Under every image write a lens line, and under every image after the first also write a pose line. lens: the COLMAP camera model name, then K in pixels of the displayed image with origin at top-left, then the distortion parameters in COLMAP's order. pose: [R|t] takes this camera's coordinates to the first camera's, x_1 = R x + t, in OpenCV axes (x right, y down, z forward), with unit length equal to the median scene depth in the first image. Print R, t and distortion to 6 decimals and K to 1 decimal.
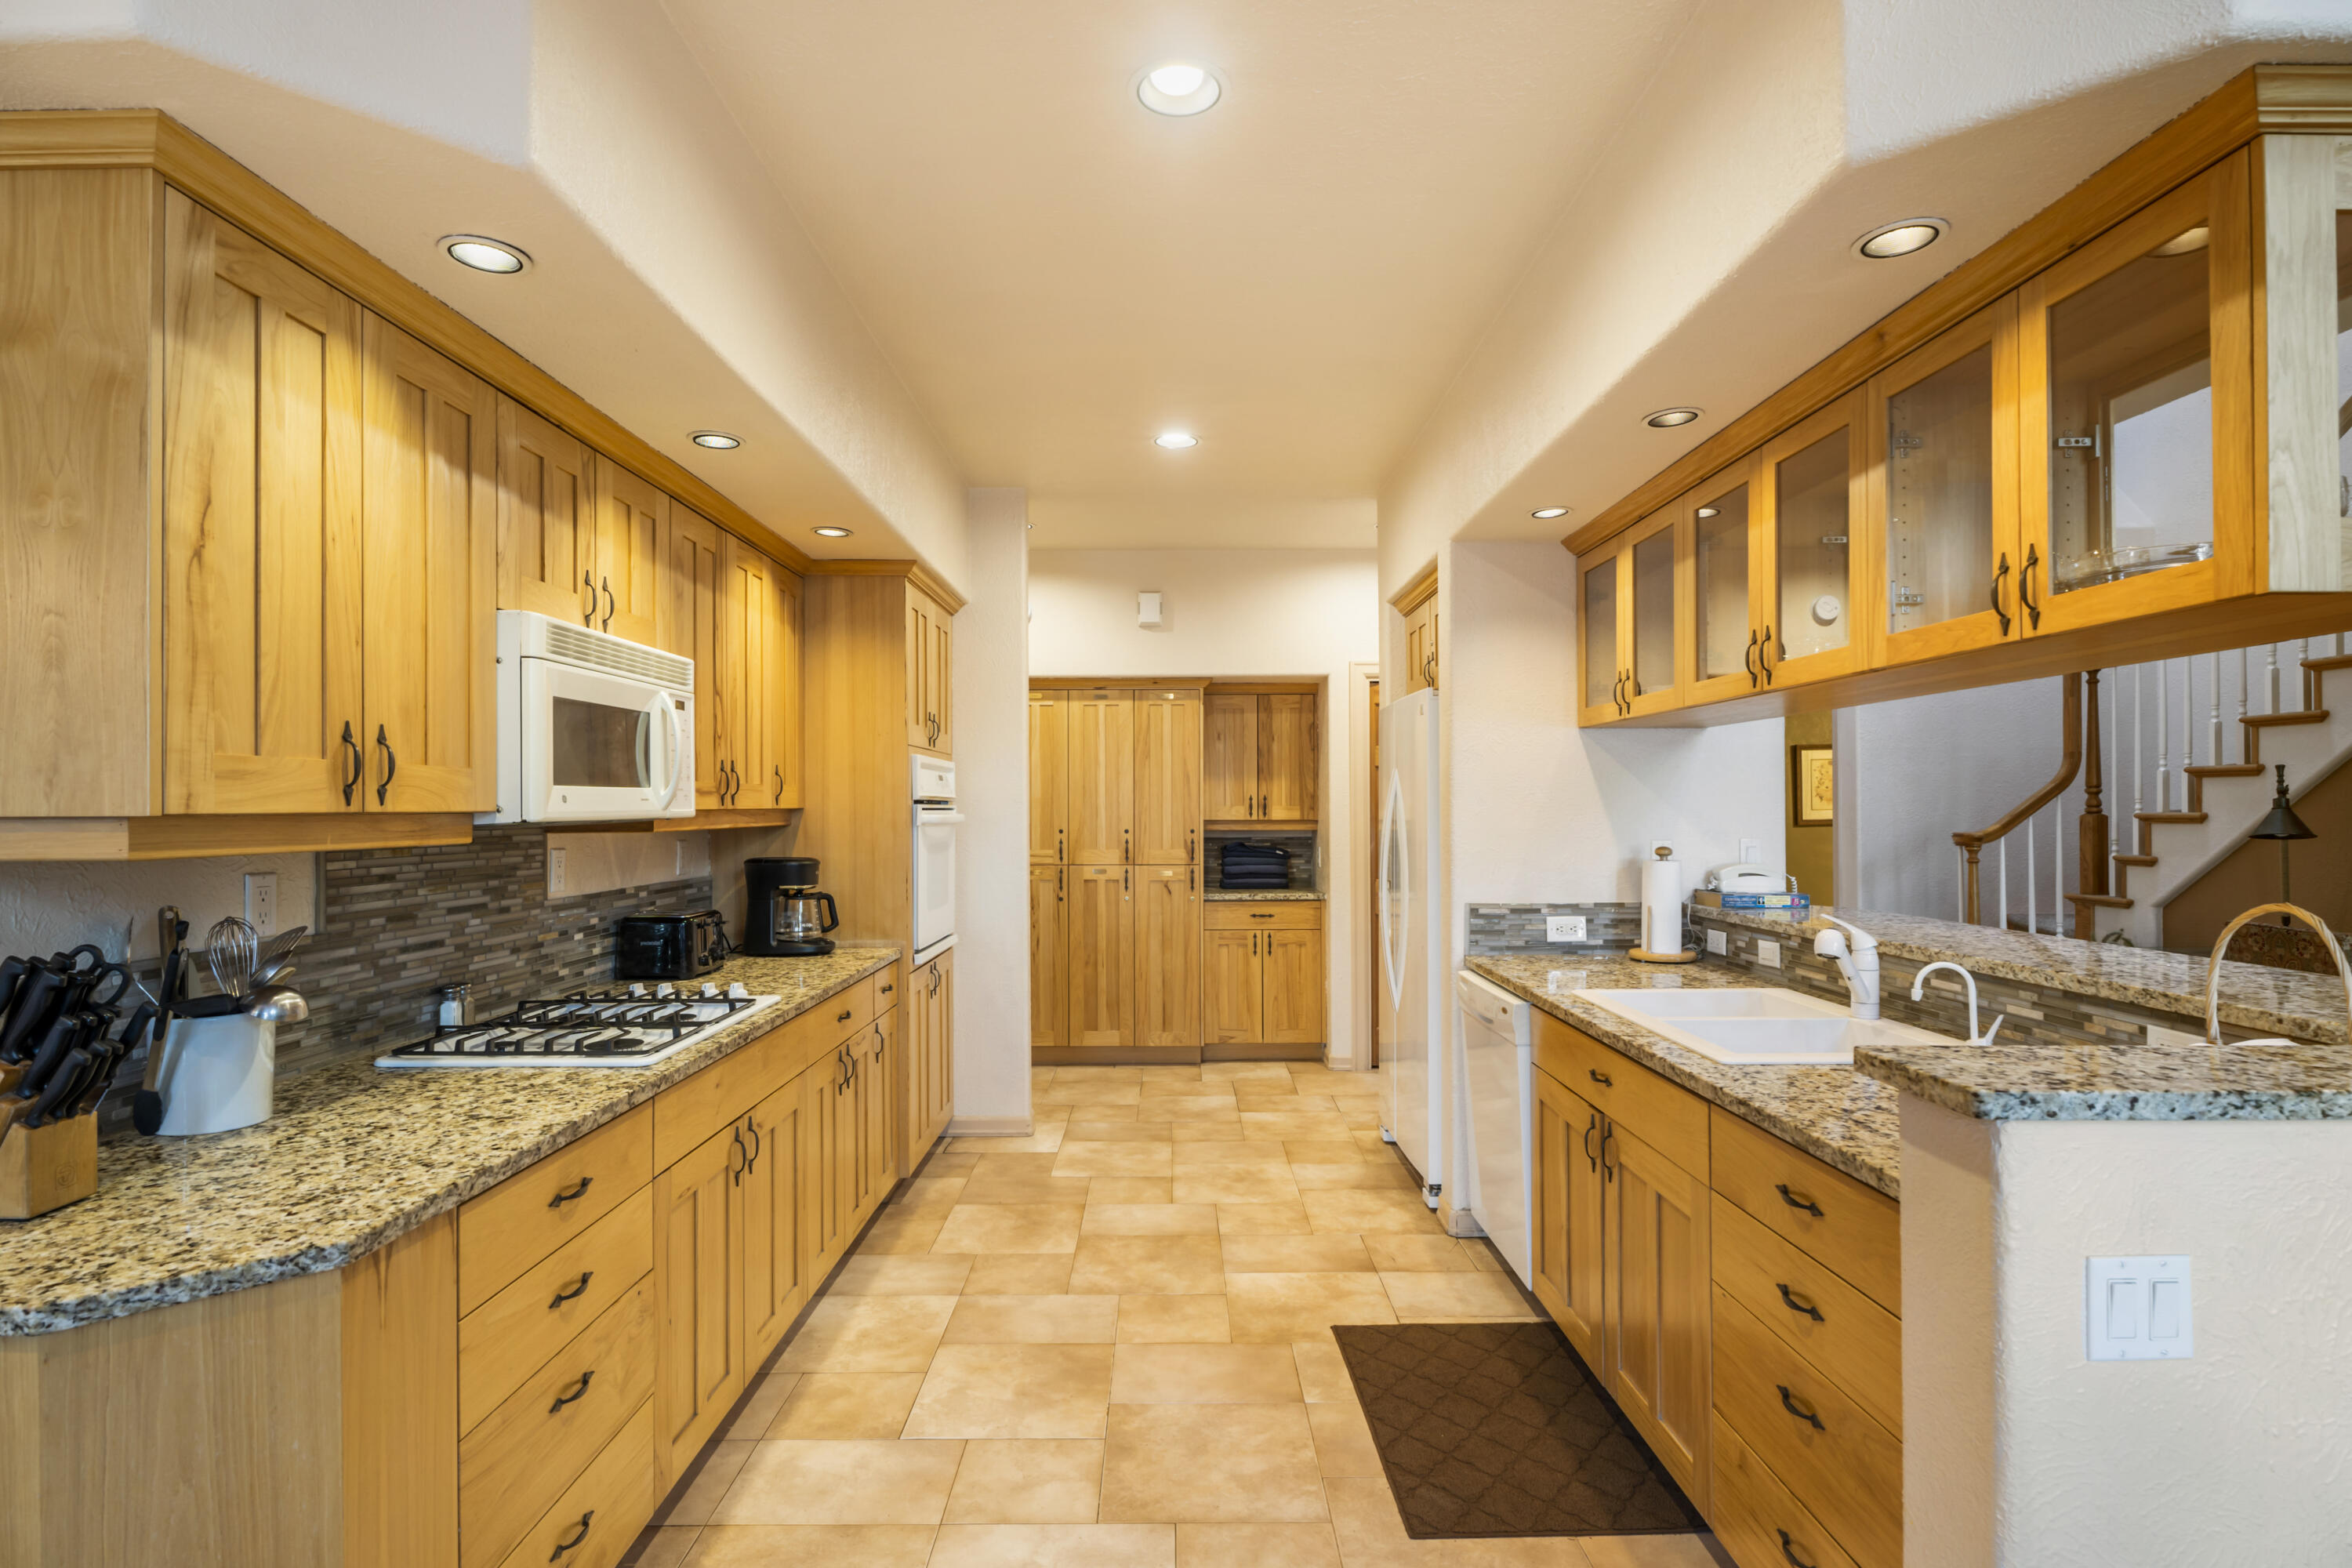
lens RADIAL K [[1186.4, 0, 1174.0], [0, 1186.4, 794.8], [0, 0, 1]] dist [0.002276, -0.003744]
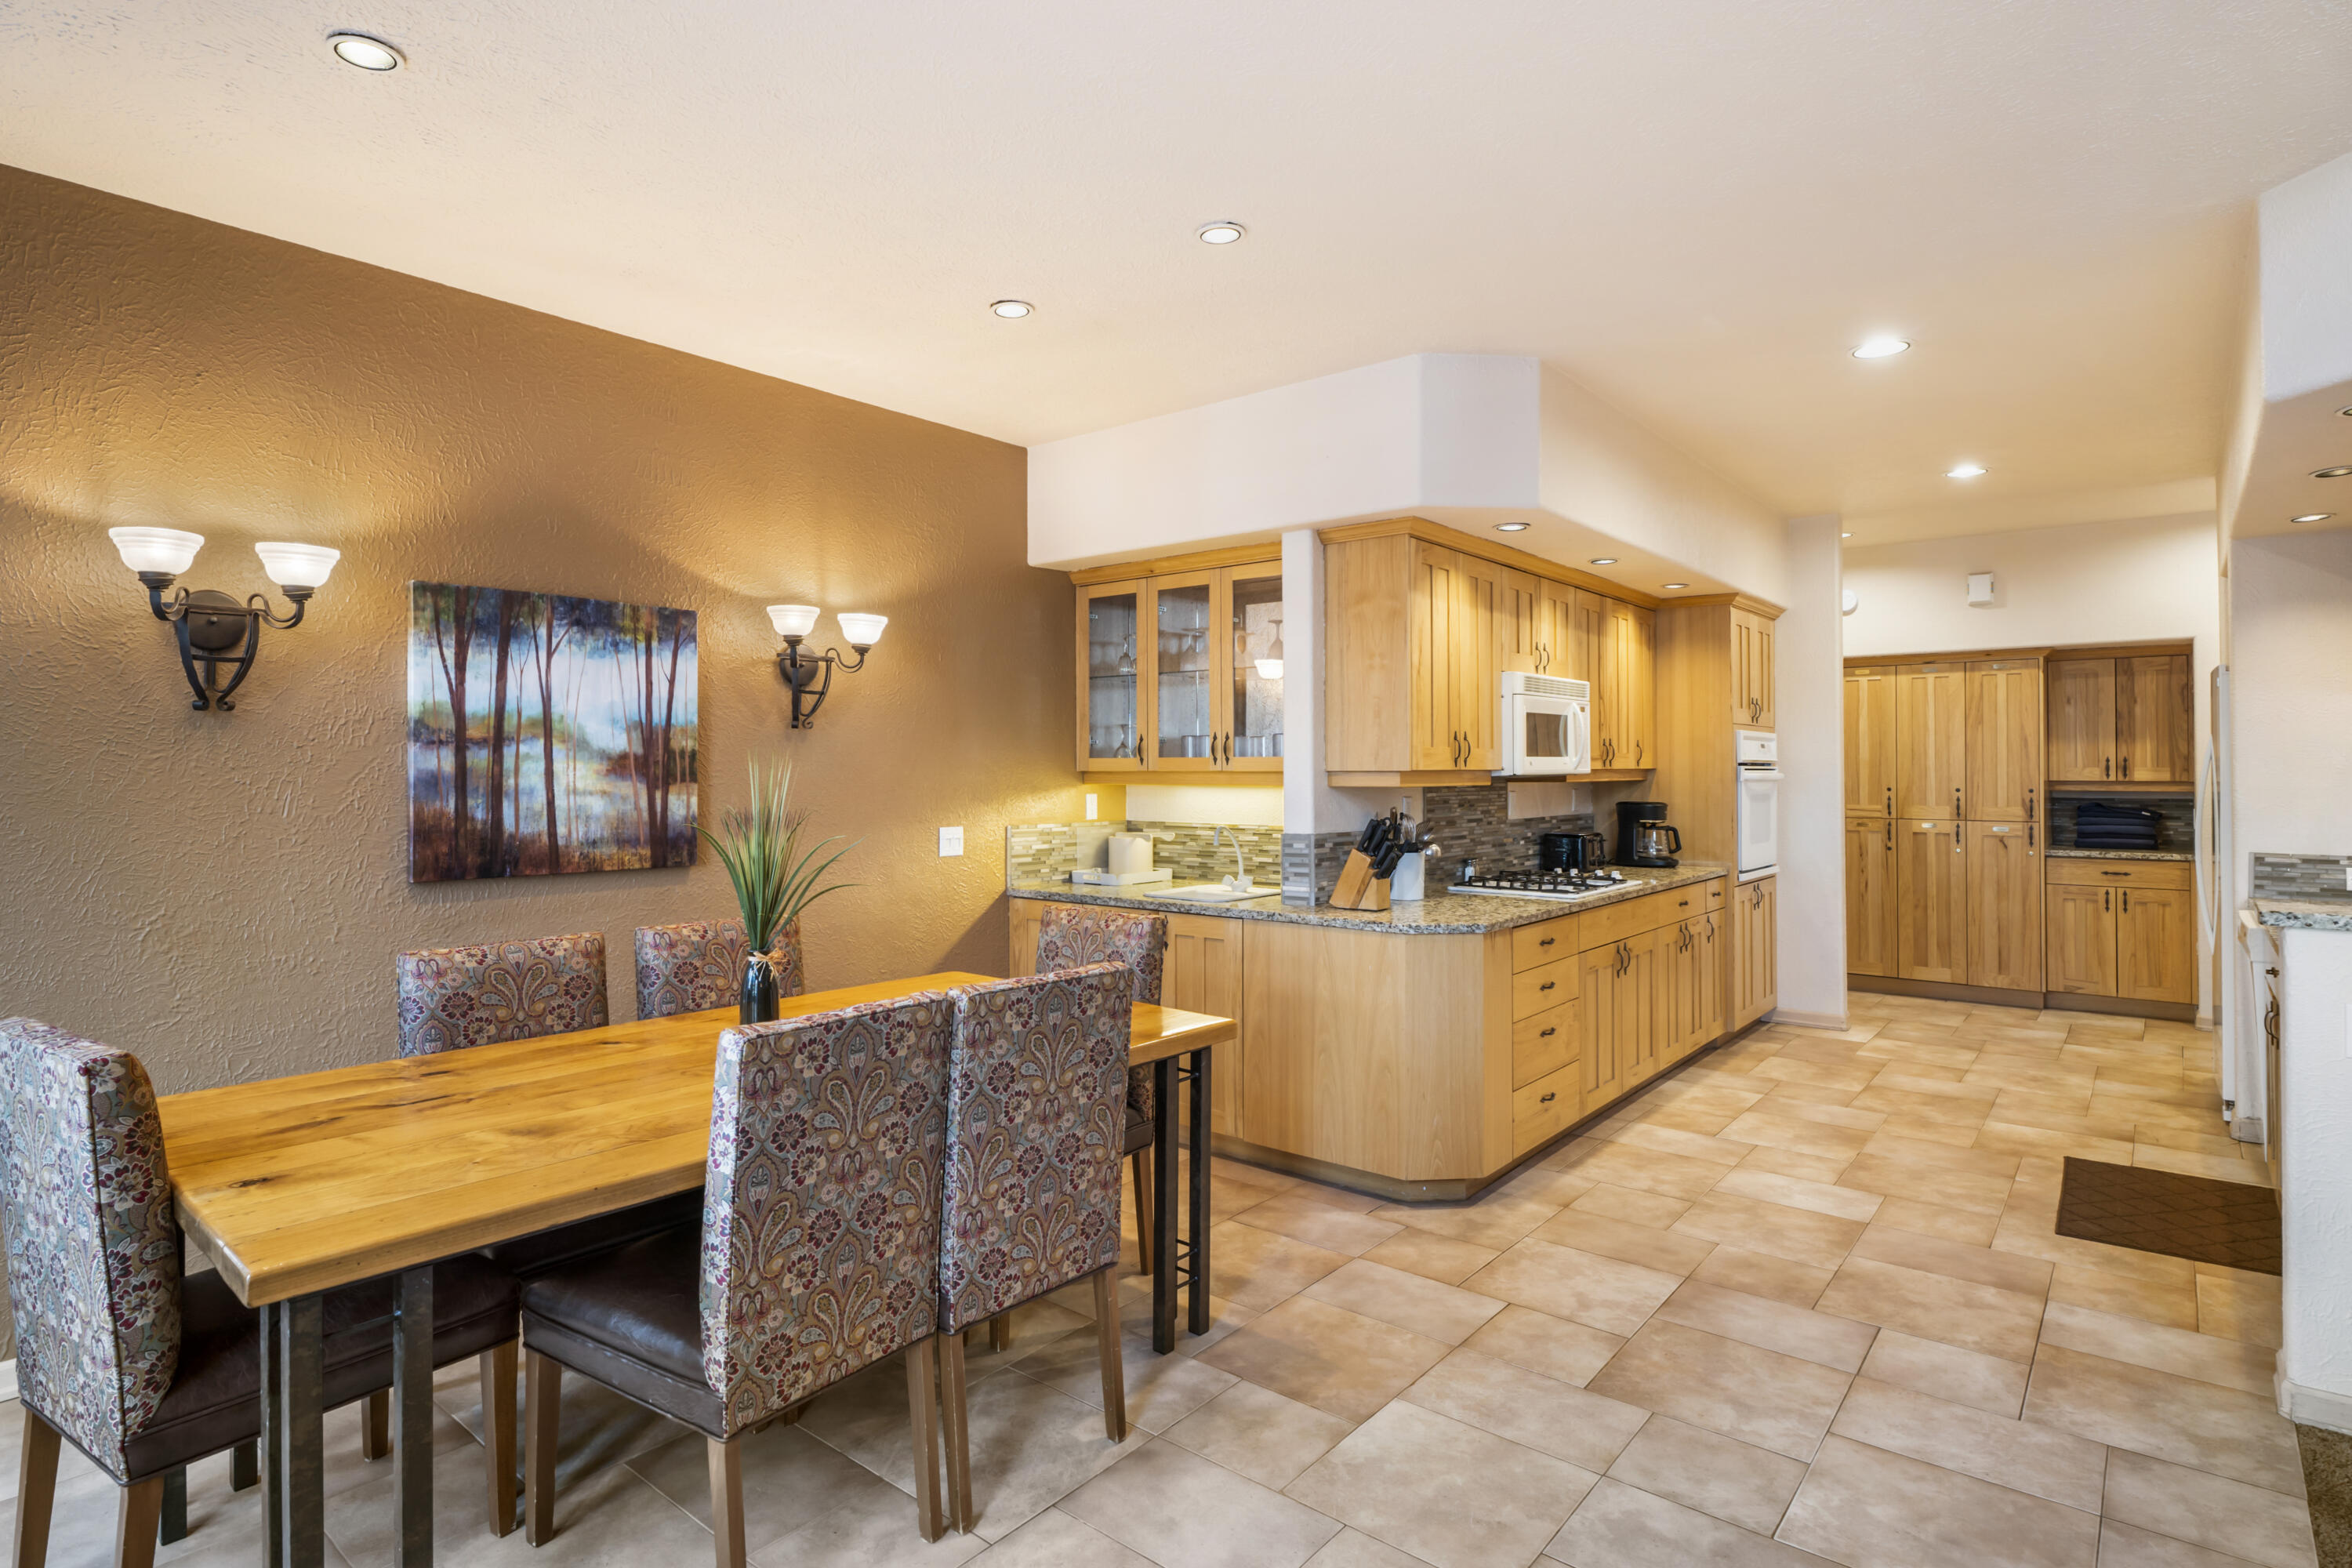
lens RADIAL K [[1186.4, 0, 1159.9], [0, 1186.4, 760.7], [0, 0, 1]] dist [0.002276, -0.003744]
pose [[0.764925, -0.001471, -0.644118, 0.177713], [0.004869, 0.999982, 0.003498, -0.007061], [0.644101, -0.005812, 0.764918, -0.562355]]
